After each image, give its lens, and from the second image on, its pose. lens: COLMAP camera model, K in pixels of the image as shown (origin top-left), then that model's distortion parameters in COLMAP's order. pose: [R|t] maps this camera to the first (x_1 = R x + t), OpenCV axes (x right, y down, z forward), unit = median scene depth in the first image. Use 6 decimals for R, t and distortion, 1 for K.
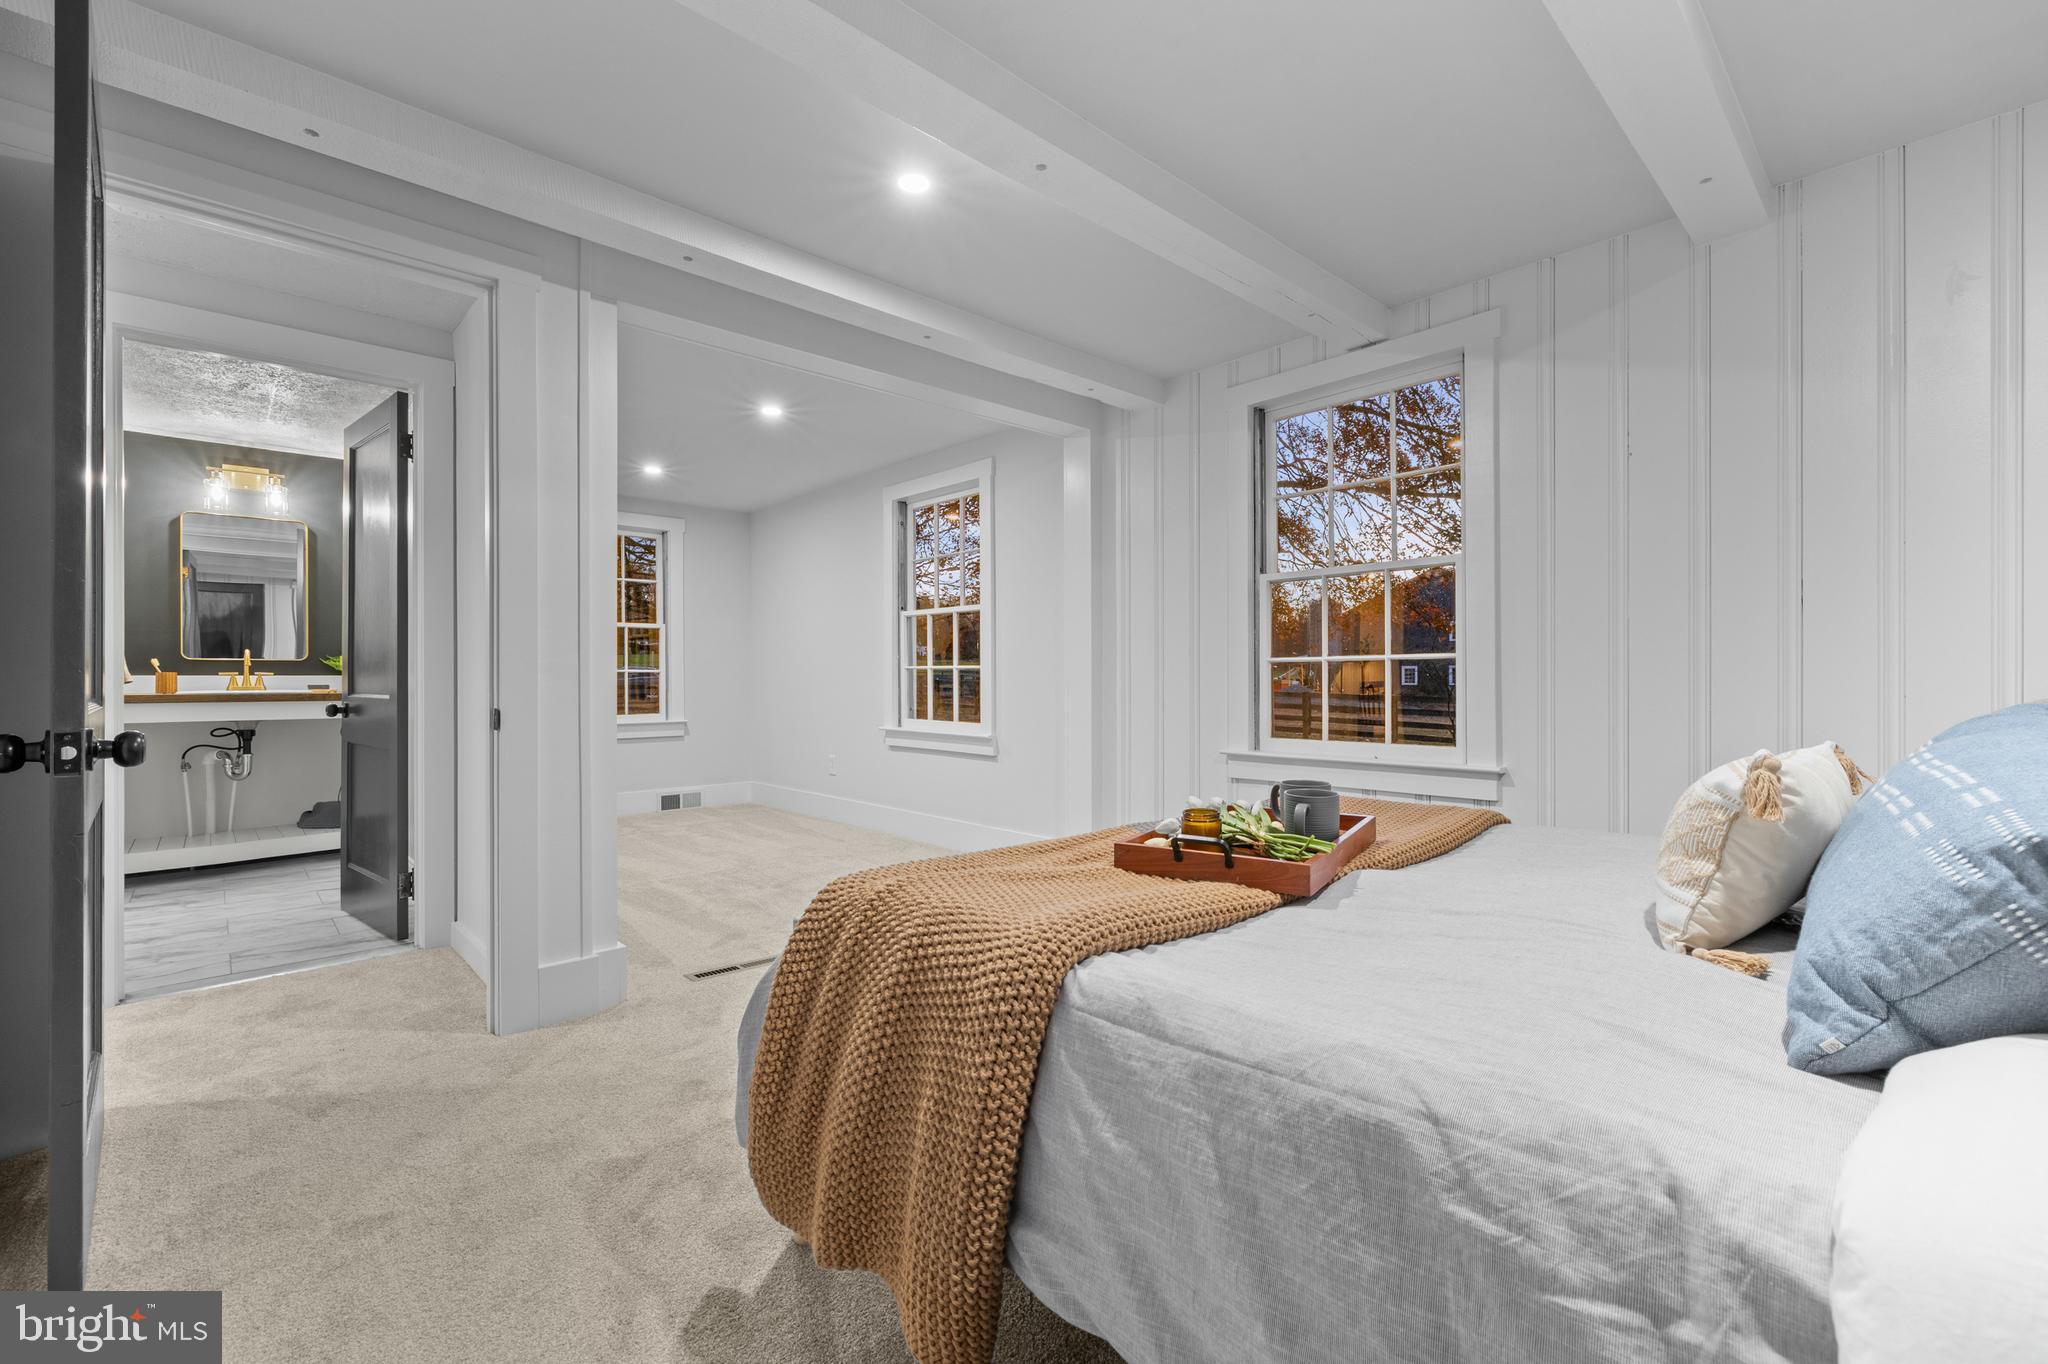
lens RADIAL K [[865.3, 0, 1024.4], [0, 865.3, 682.7], [0, 0, 1]] dist [0.000816, 0.000862]
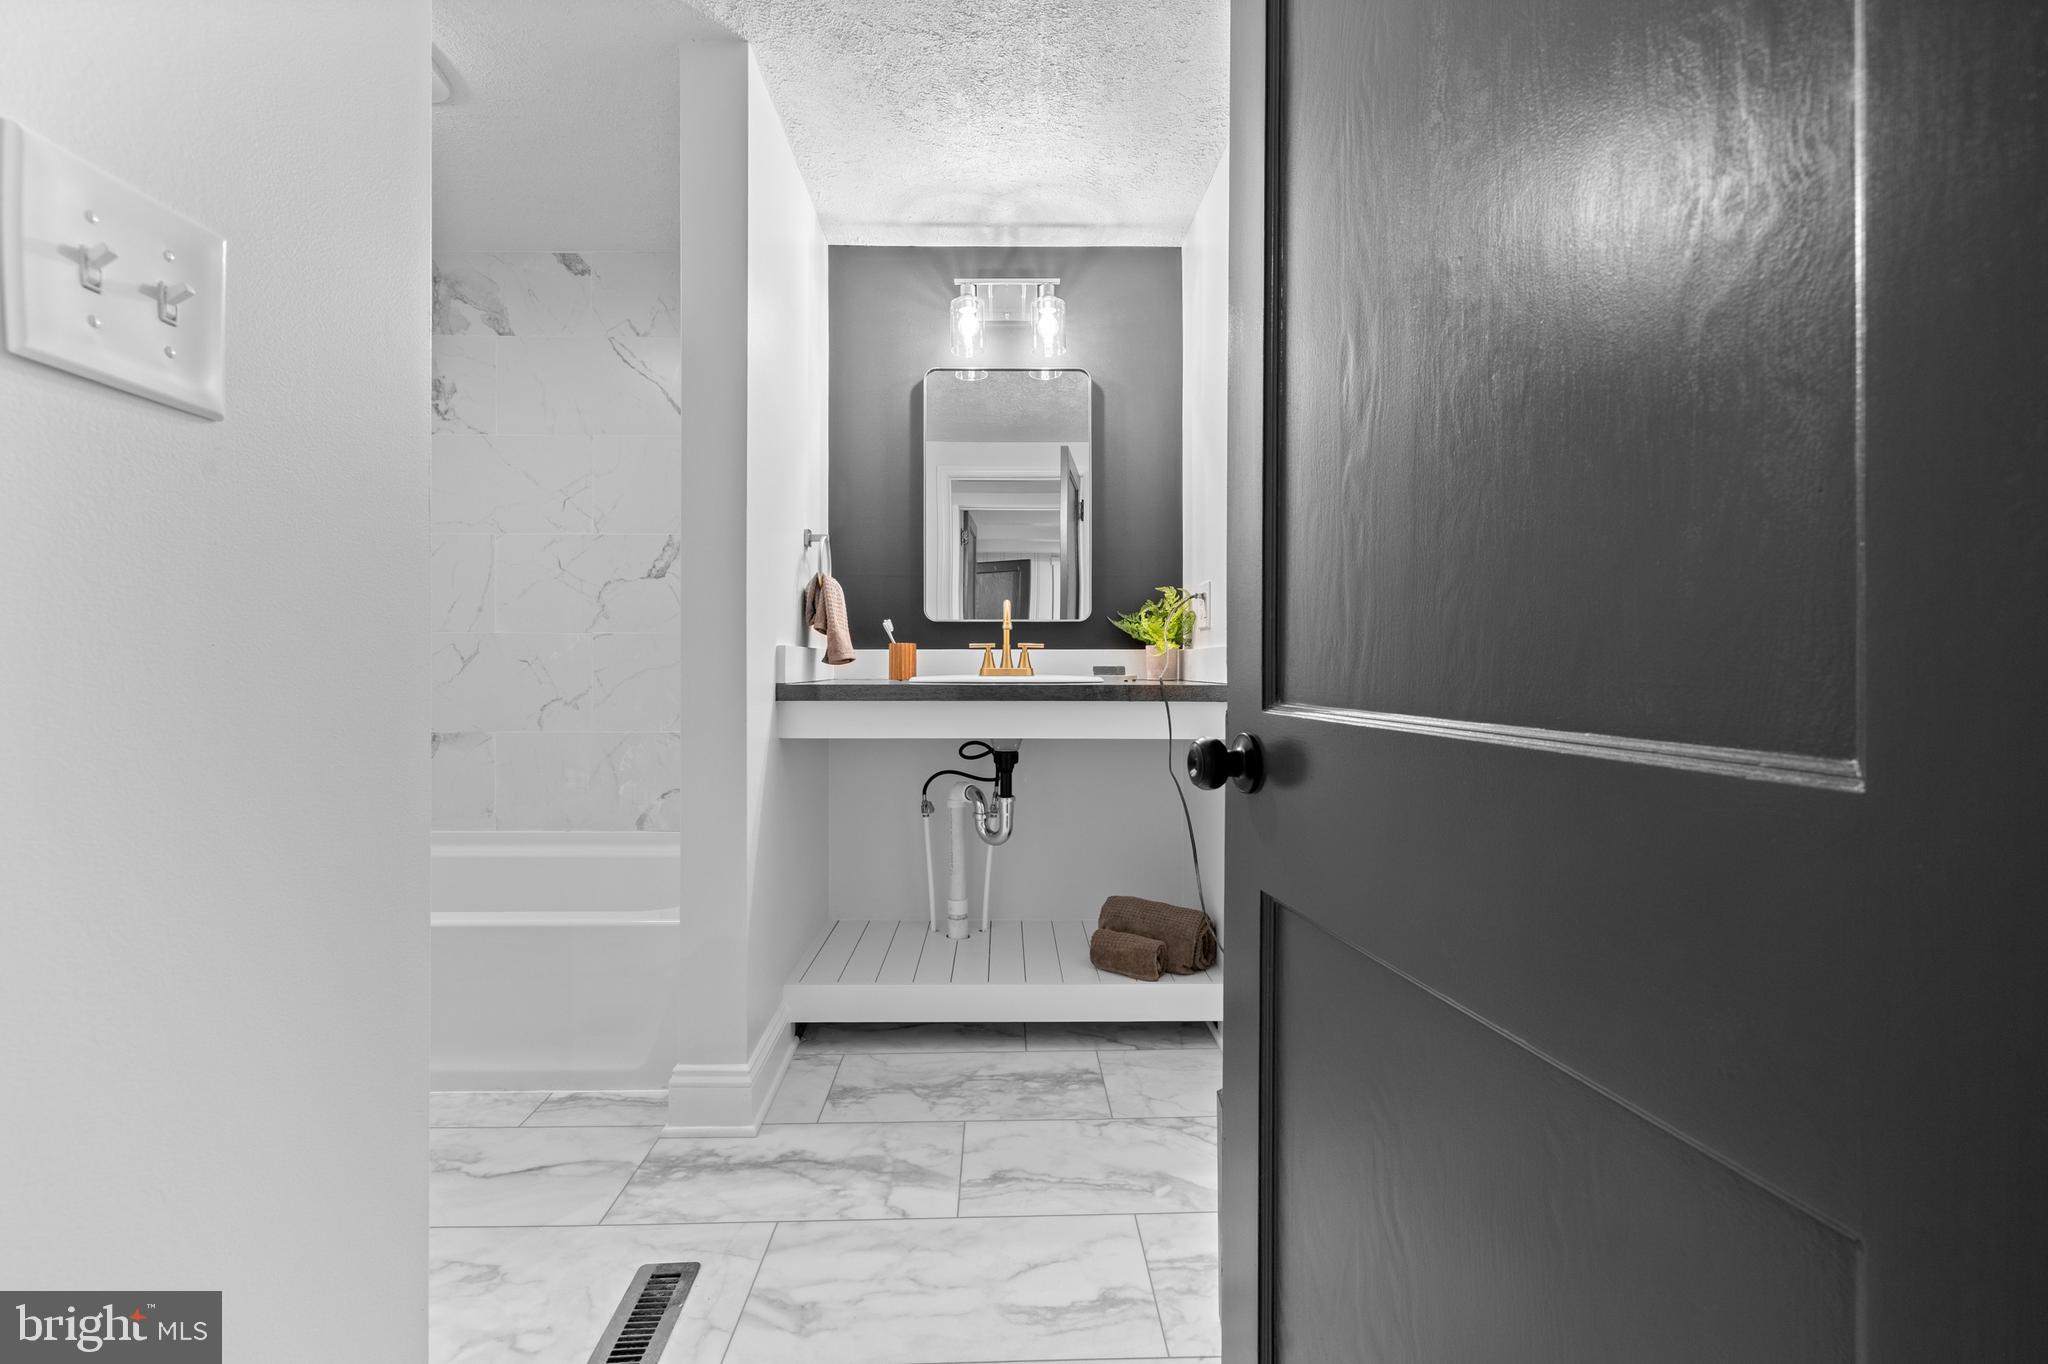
lens RADIAL K [[865.3, 0, 1022.1], [0, 865.3, 672.5], [0, 0, 1]] dist [0.000816, 0.000862]
pose [[0.746085, 0.007994, -0.665803, -0.535314], [-0.002731, 0.999956, 0.008946, 0.001508], [0.665845, -0.004856, 0.746074, 0.608894]]
